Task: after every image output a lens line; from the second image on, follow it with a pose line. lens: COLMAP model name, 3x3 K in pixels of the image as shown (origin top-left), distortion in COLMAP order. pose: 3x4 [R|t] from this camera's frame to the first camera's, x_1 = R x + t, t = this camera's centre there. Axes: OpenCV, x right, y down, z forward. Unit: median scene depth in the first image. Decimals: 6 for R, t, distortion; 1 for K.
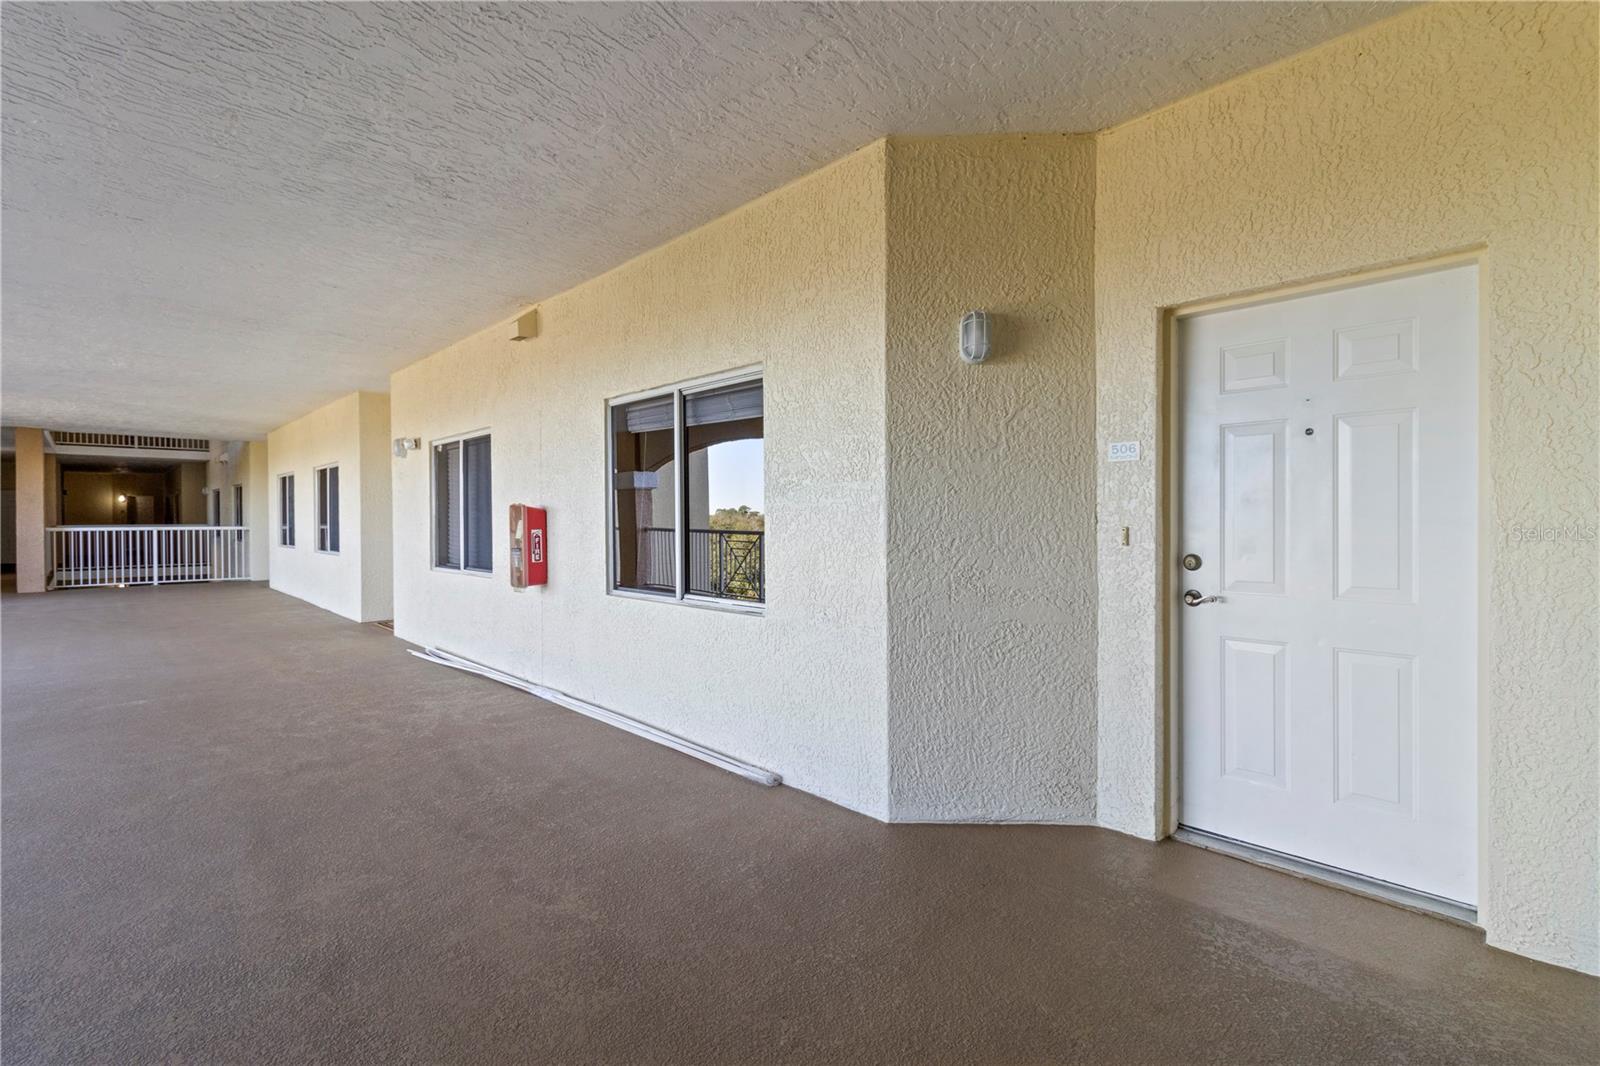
lens RADIAL K [[741.7, 0, 806.4], [0, 741.7, 527.3], [0, 0, 1]] dist [0.001789, -0.000047]
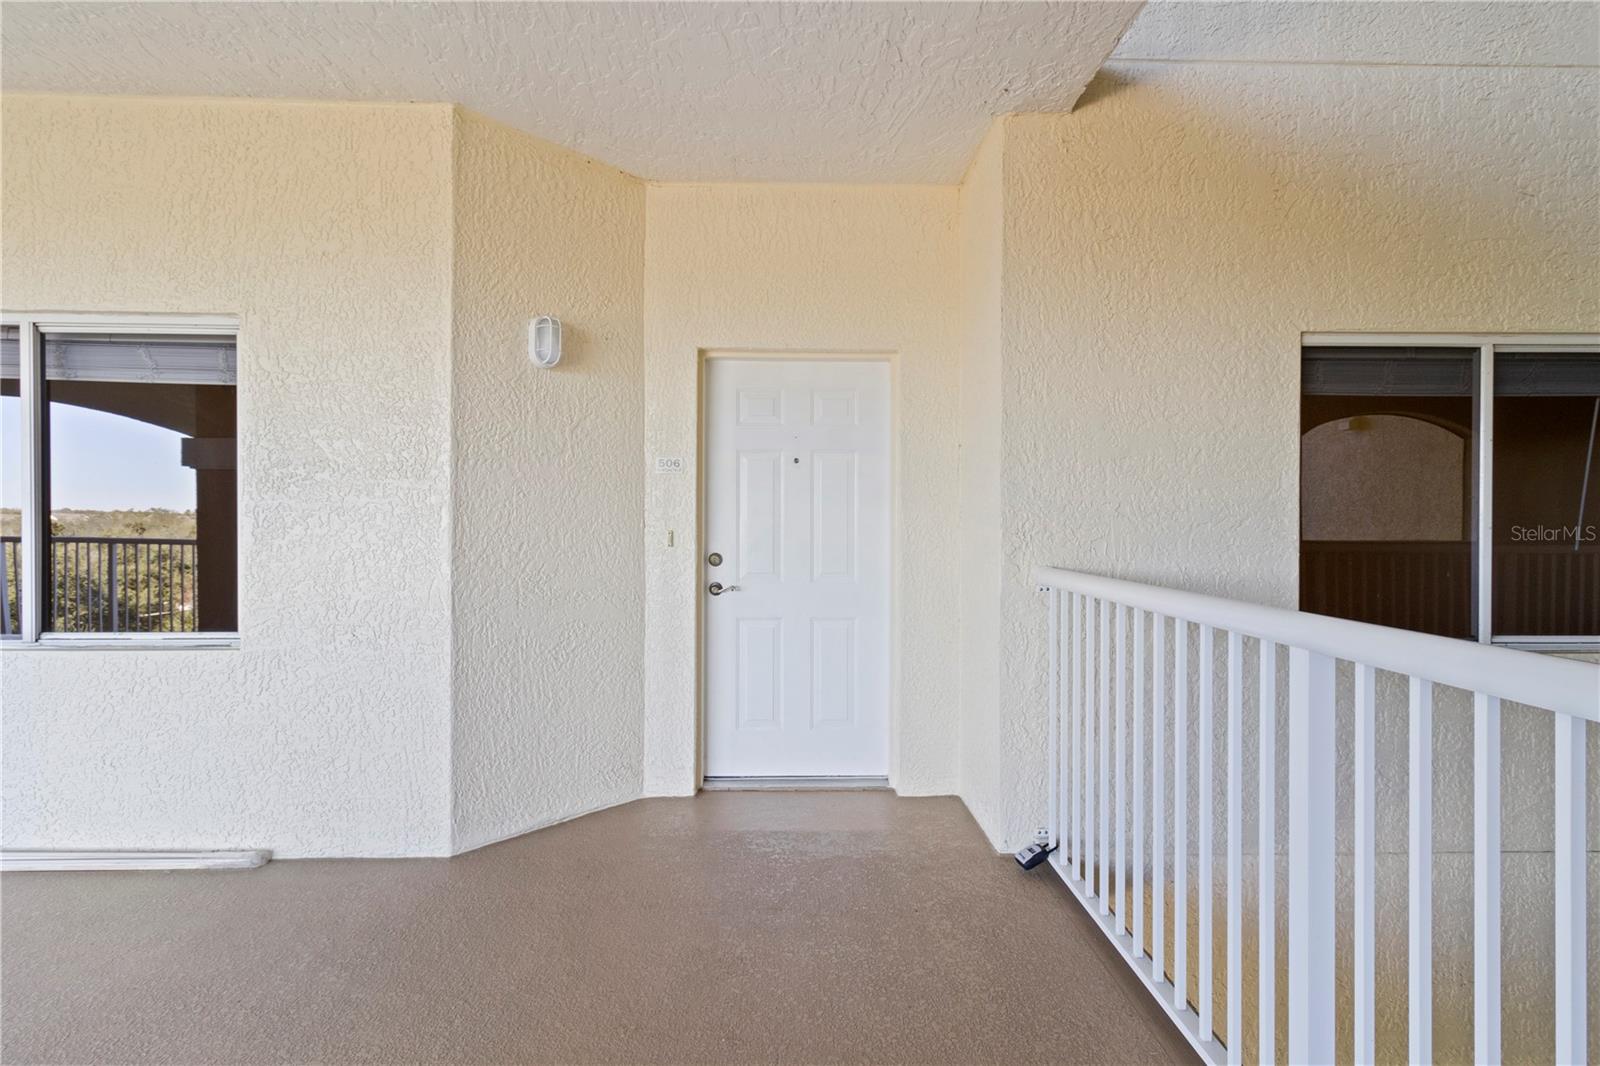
lens RADIAL K [[741.7, 0, 806.4], [0, 741.7, 527.3], [0, 0, 1]] dist [0.001789, -0.000047]
pose [[0.668534, 0.002943, 0.743676, -0.279424], [0.000800, 0.999989, -0.004677, -0.000432], [-0.743681, 0.003721, 0.668524, 0.067169]]
